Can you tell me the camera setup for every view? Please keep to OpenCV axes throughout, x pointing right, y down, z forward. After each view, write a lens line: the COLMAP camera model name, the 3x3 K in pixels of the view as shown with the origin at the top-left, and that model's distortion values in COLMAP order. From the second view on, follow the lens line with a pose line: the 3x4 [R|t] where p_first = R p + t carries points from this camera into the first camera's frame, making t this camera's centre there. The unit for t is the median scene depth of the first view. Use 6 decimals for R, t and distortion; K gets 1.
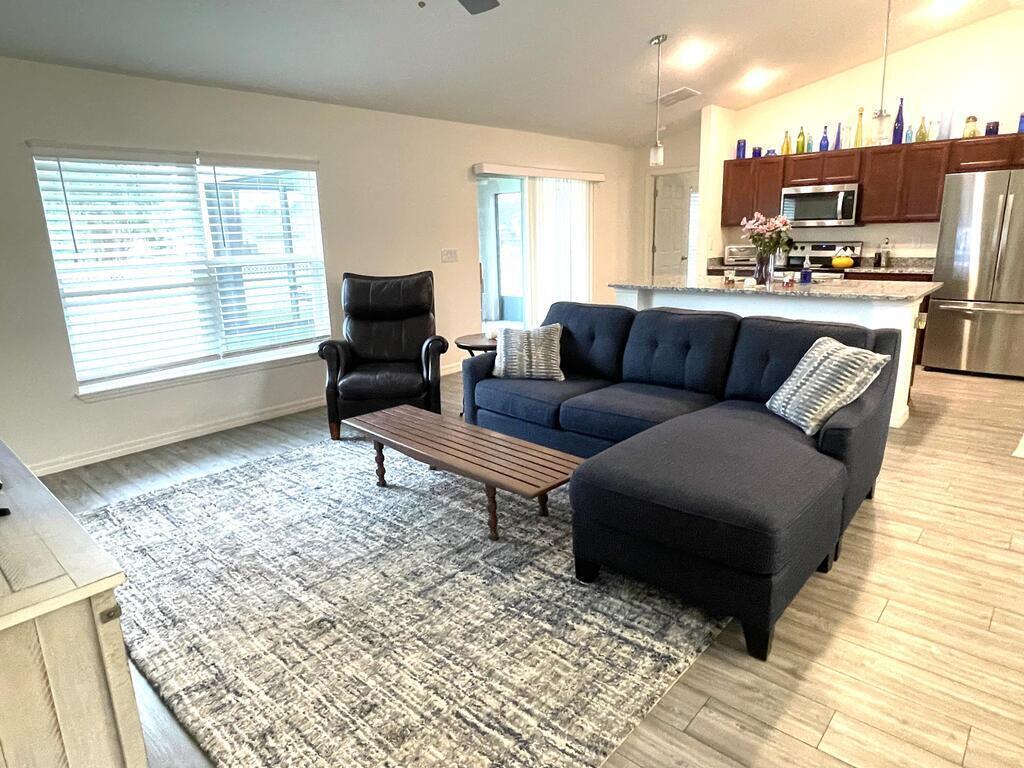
lens RADIAL K [[622.1, 0, 511.7], [0, 622.1, 379.6], [0, 0, 1]] dist [0.000008, -0.001794]
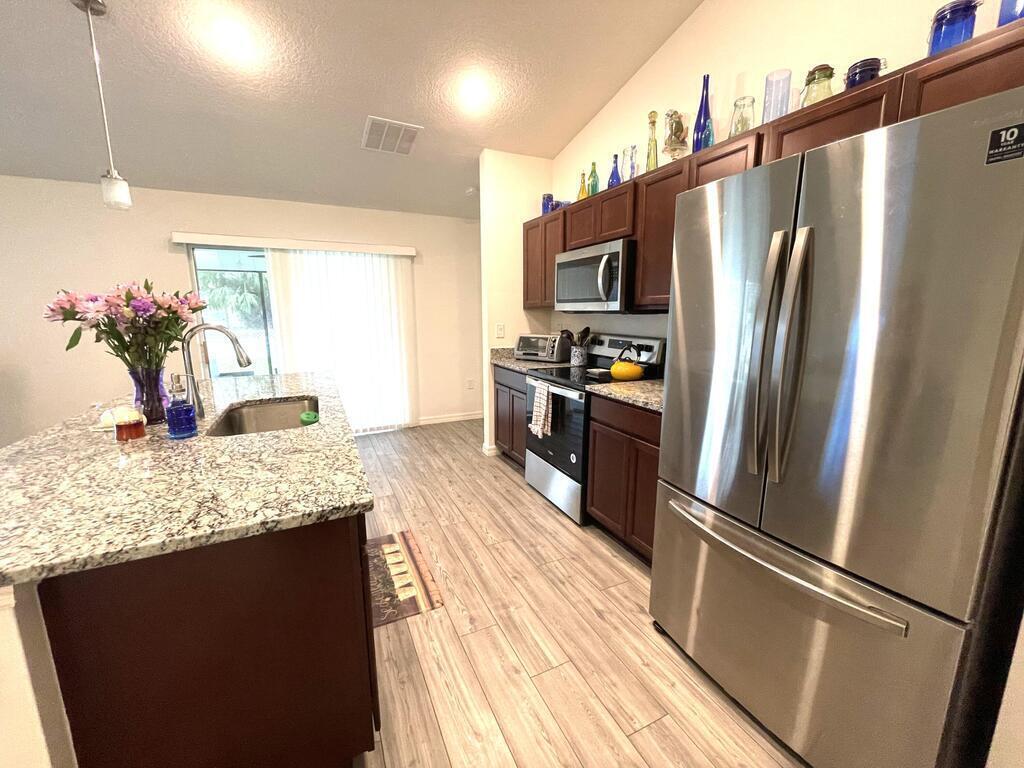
lens RADIAL K [[413.8, 0, 511.8], [0, 413.8, 385.3], [0, 0, 1]] dist [-0.001438, -0.000374]
pose [[0.921802, 0.092573, -0.376445, 1.100658], [-0.111119, 0.993418, -0.027803, -0.284212], [0.371394, 0.067459, 0.926022, 1.101605]]
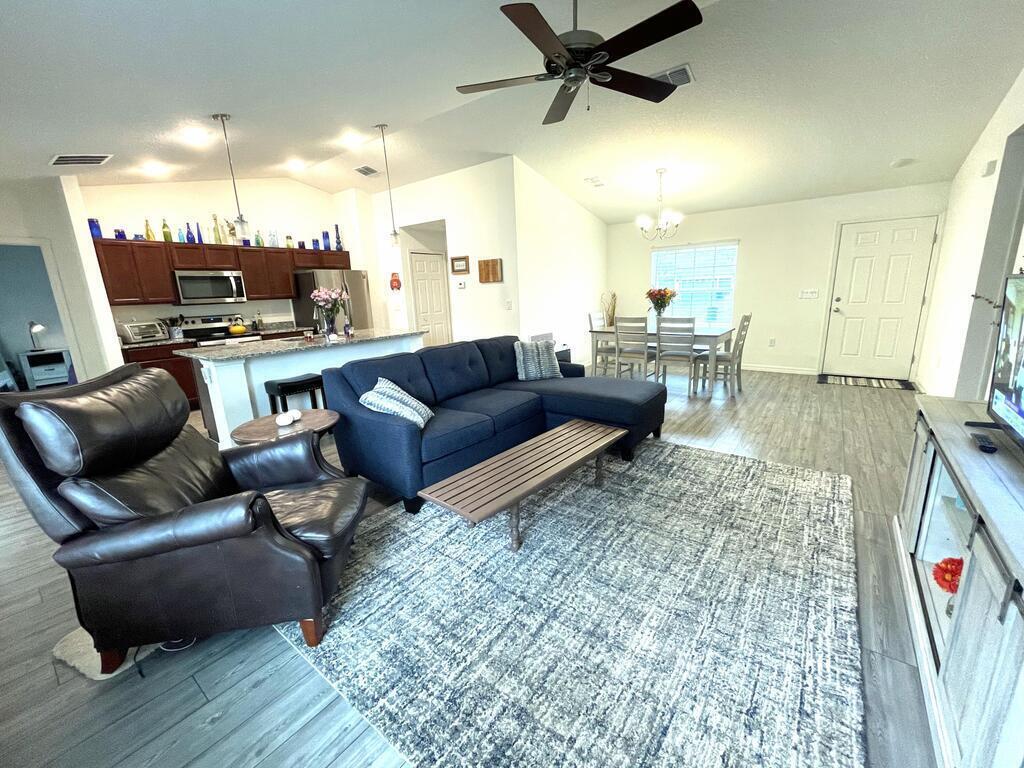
lens RADIAL K [[413.8, 0, 513.5], [0, 413.8, 385.1], [0, 0, 1]] dist [-0.001438, -0.000374]
pose [[-0.082322, -0.194211, 0.977499, -0.760231], [0.272251, 0.939139, 0.209518, -0.193120], [-0.958698, 0.283373, -0.024438, 0.927123]]
